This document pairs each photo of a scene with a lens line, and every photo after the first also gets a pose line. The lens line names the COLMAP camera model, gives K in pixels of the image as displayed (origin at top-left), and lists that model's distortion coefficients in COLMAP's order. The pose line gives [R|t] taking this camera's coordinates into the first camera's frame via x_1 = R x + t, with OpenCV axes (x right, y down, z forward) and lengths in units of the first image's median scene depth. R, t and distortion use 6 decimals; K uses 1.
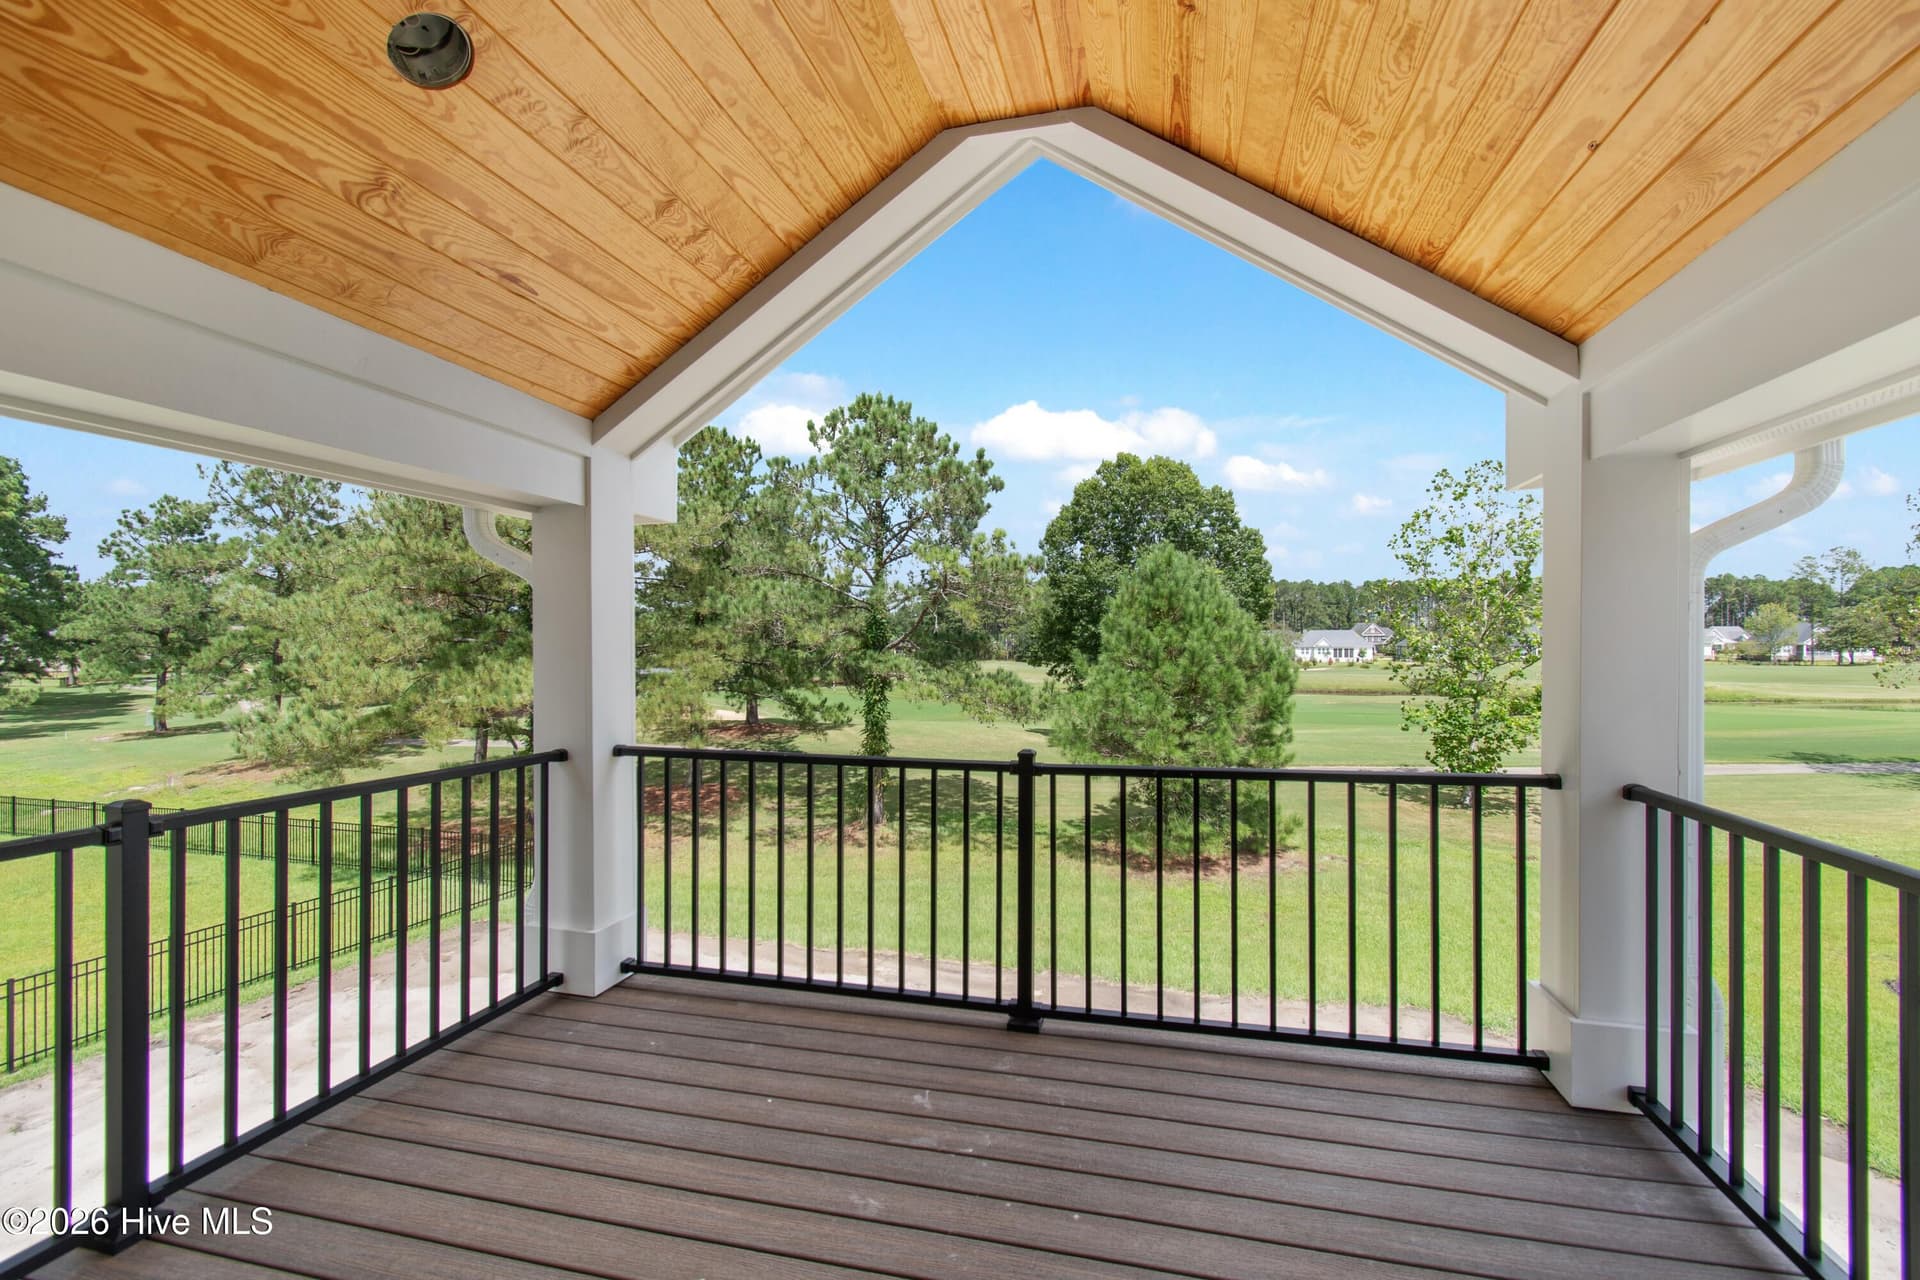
lens RADIAL K [[847.4, 0, 984.4], [0, 847.4, 637.2], [0, 0, 1]] dist [-0.002011, -0.000093]
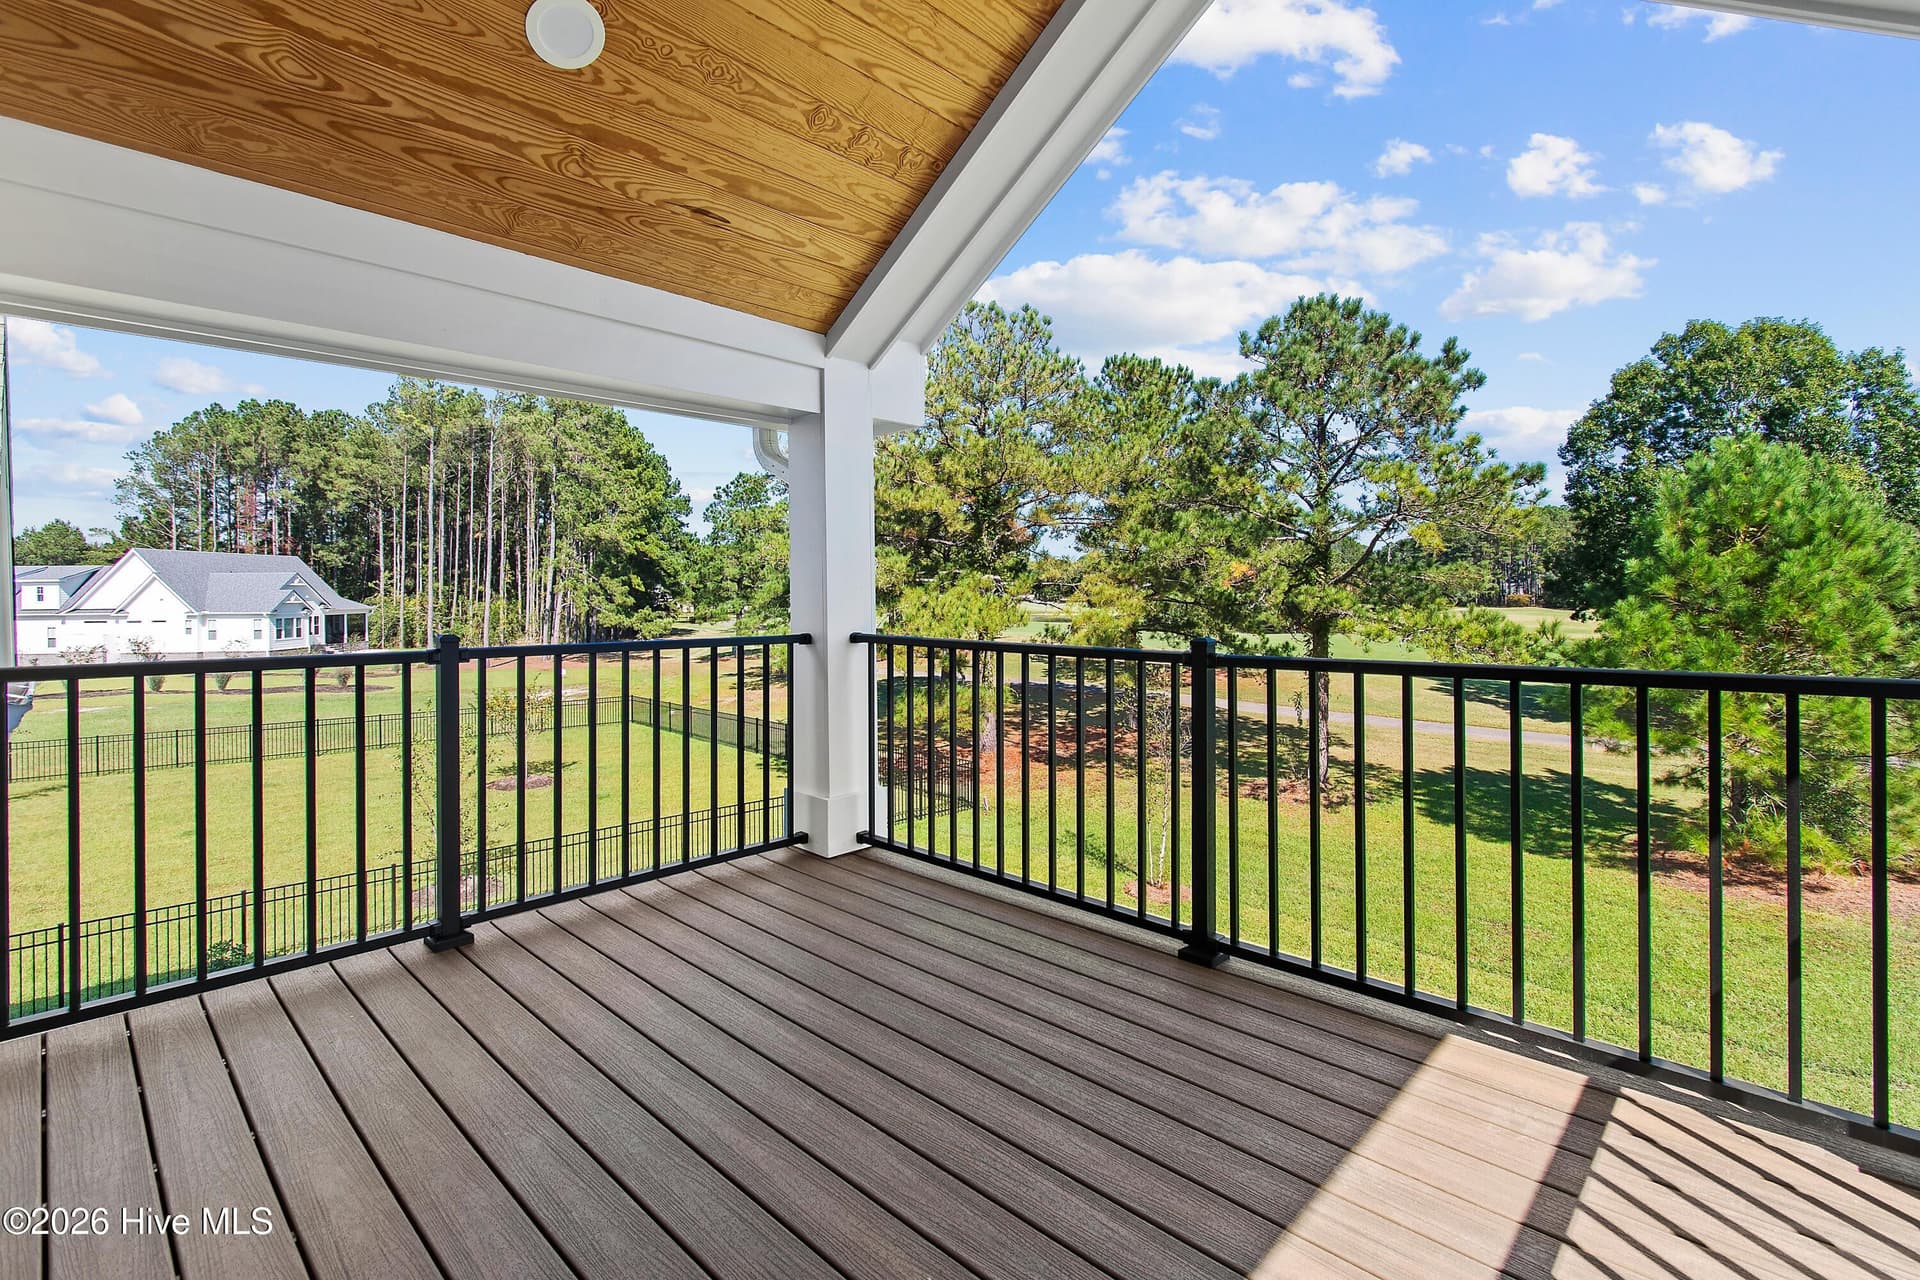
lens RADIAL K [[897.5, 0, 983.3], [0, 897.5, 586.8], [0, 0, 1]] dist [0.001164, -0.001917]
pose [[0.866492, -0.010321, -0.499085, 0.290321], [0.014189, 0.999891, 0.003957, 0.068365], [0.498990, -0.010510, 0.866544, 0.093196]]
